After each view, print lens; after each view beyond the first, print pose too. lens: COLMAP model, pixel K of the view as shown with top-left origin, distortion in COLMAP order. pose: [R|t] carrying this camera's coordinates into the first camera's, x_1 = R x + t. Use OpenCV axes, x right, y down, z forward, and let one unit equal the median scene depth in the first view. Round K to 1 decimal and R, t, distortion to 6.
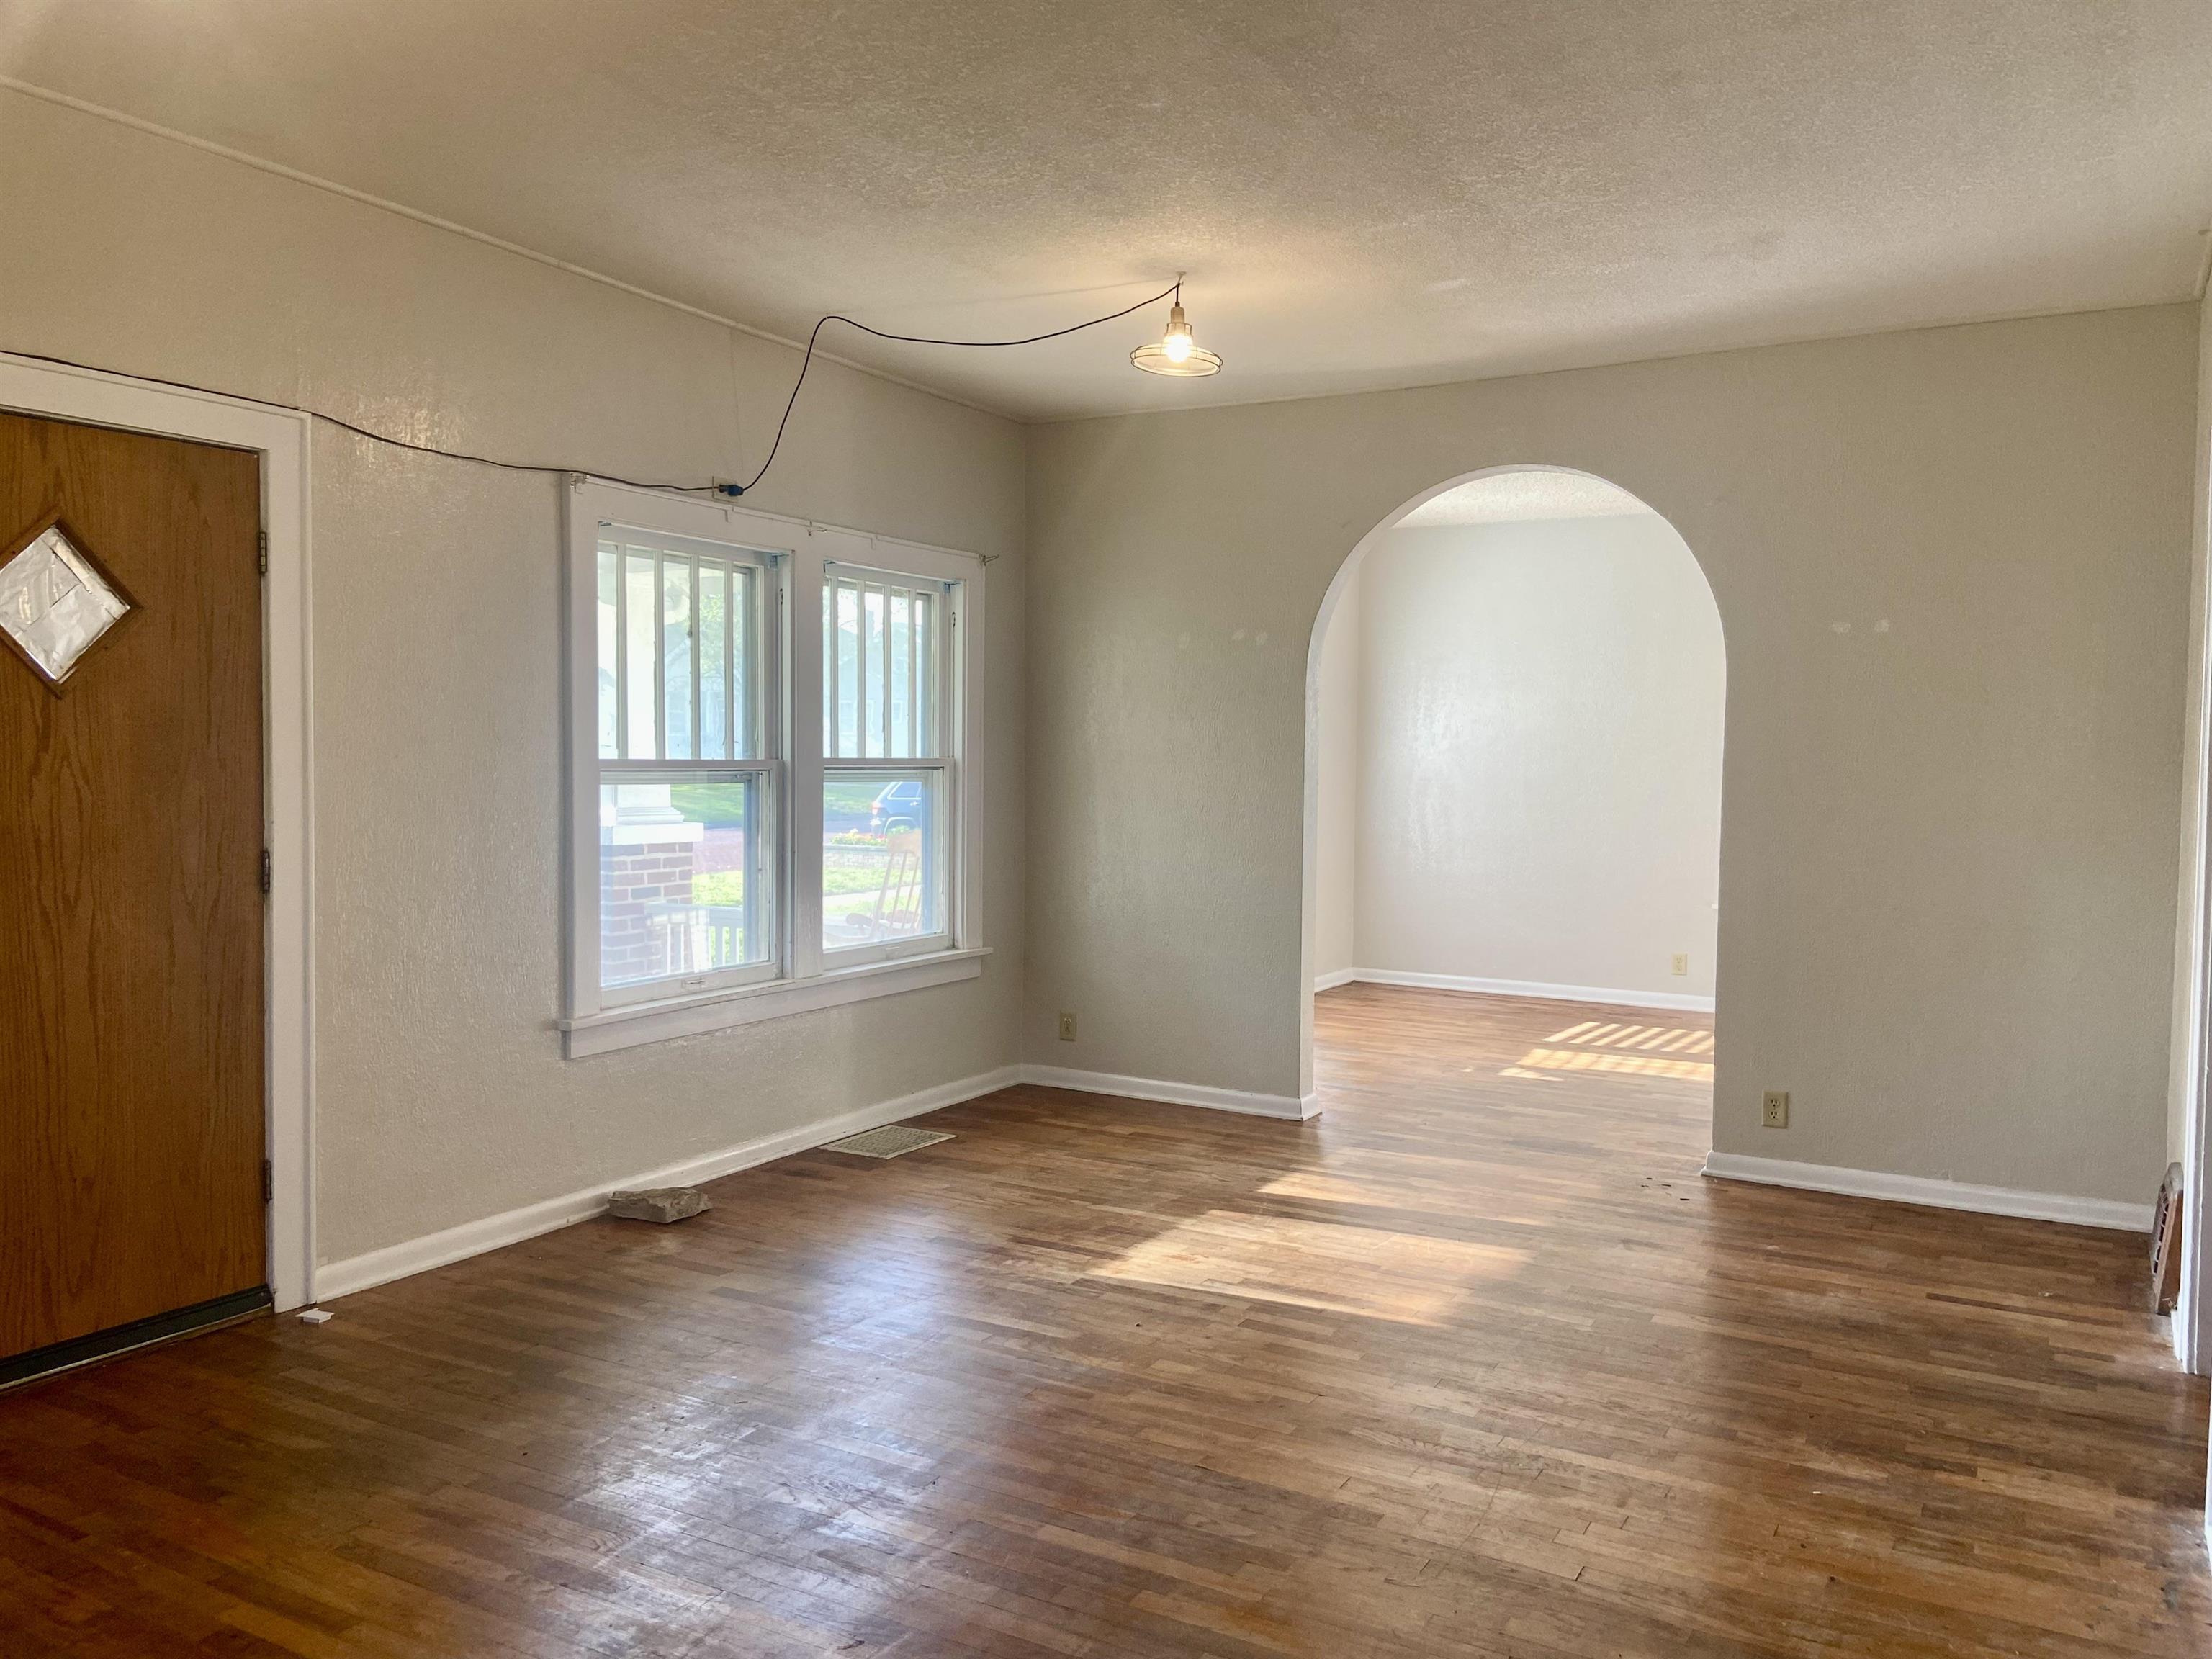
lens RADIAL K [[1666.4, 0, 1112.0], [0, 1666.4, 842.0], [0, 0, 1]] dist [0.090554, -0.078464]
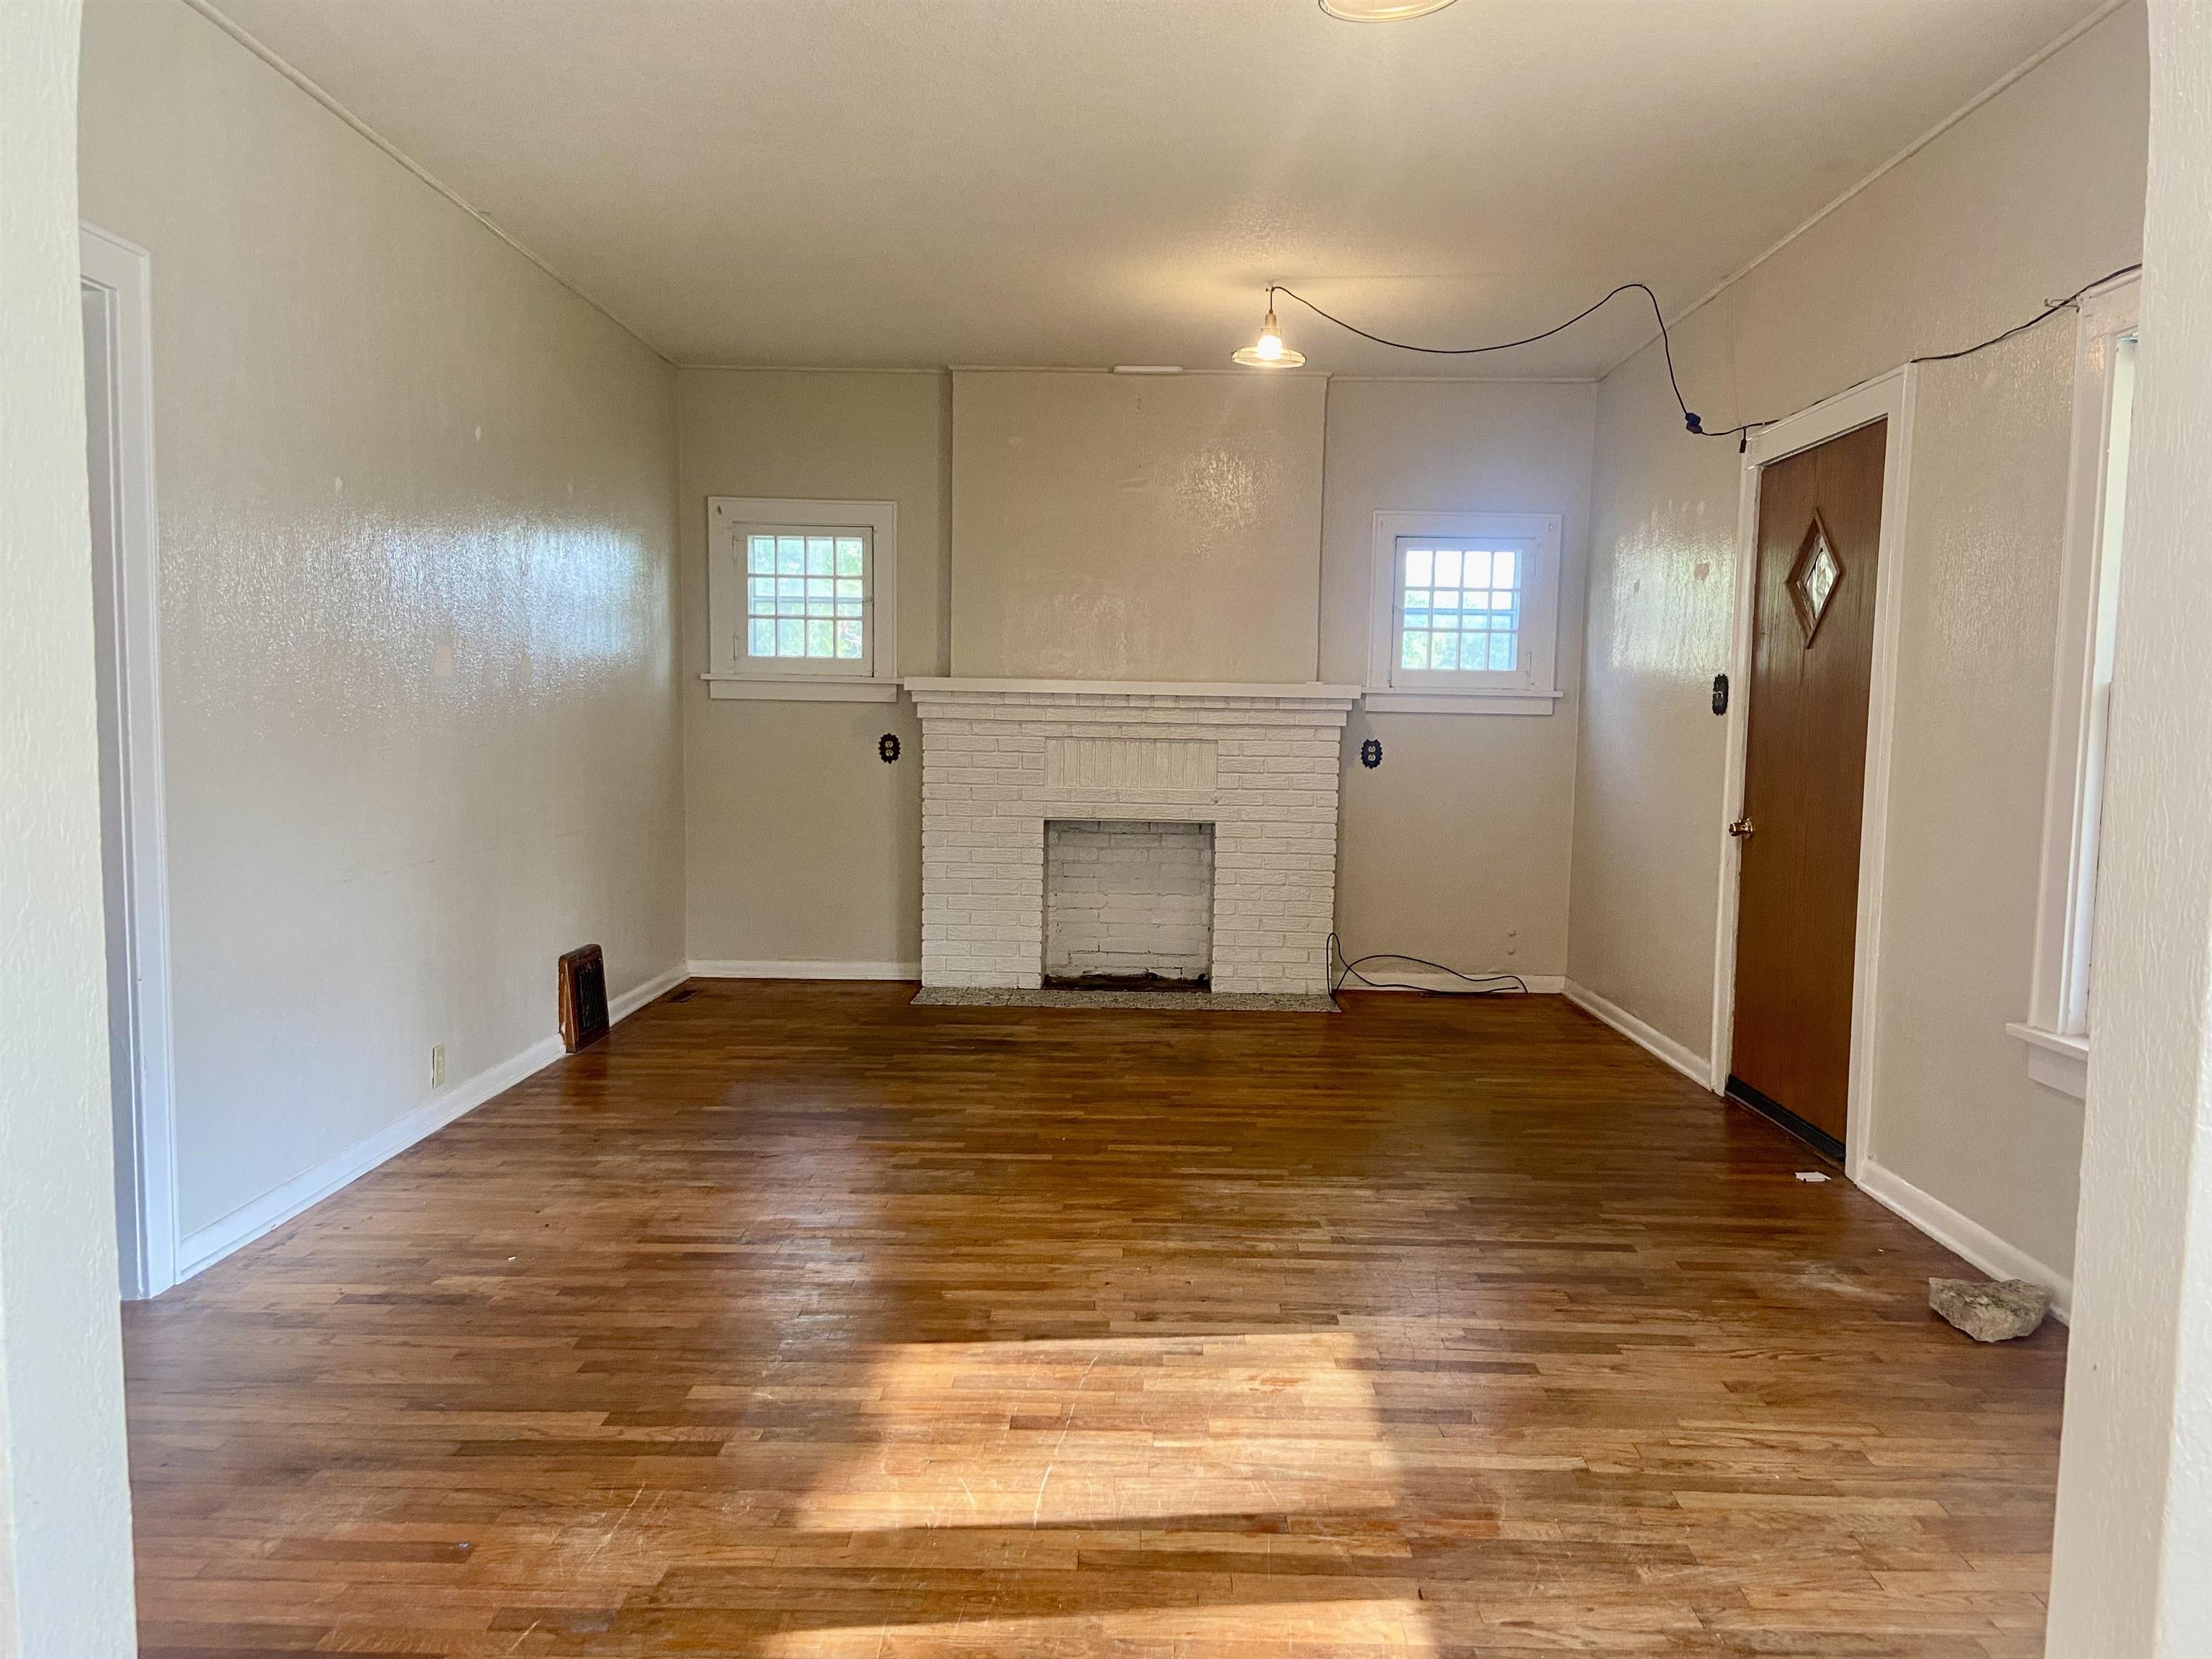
lens RADIAL K [[1657.8, 0, 1138.0], [0, 1657.8, 846.3], [0, 0, 1]] dist [0.127371, -0.166907]
pose [[-0.868494, 0.017614, -0.495386, 0.505387], [-0.048501, 0.991554, 0.120285, -0.057960], [0.493320, 0.128494, -0.860305, 1.805416]]
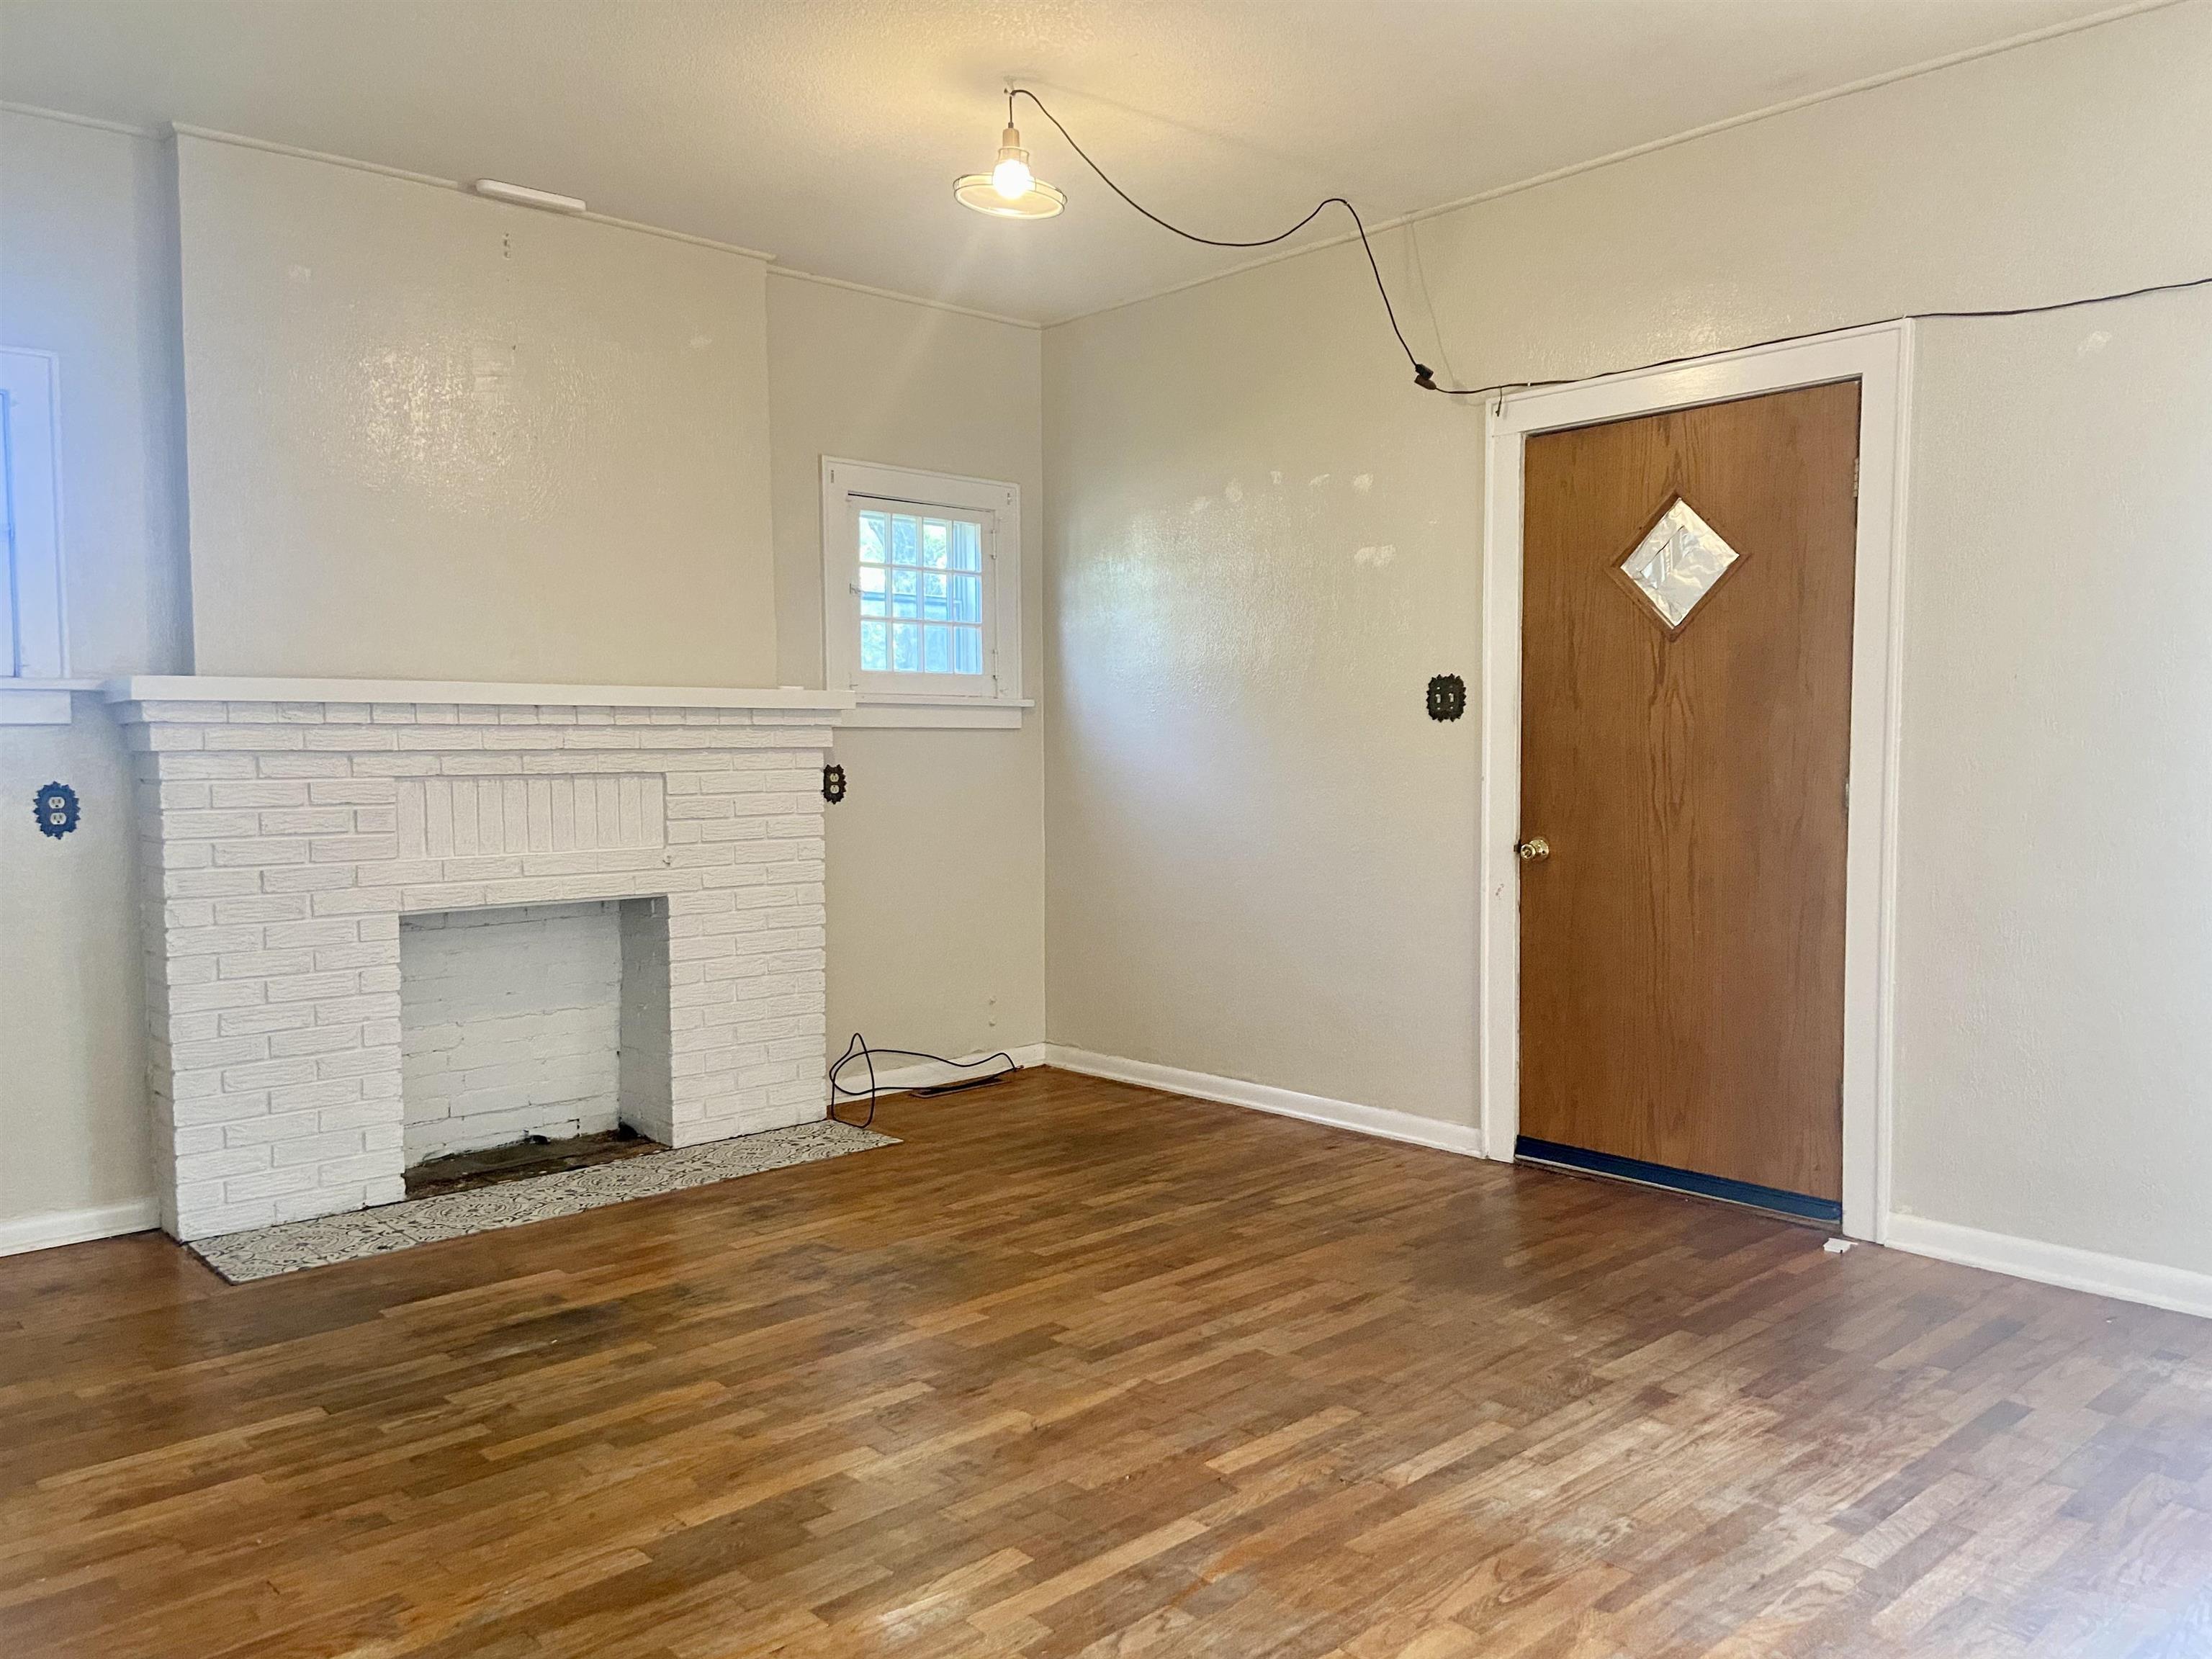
lens RADIAL K [[1657.8, 0, 1138.0], [0, 1657.8, 846.3], [0, 0, 1]] dist [0.127371, -0.166907]
pose [[-0.292160, 0.057430, -0.954644, 0.607661], [-0.044103, 0.996324, 0.073435, -0.008361], [0.955352, 0.063557, -0.288553, 0.922934]]
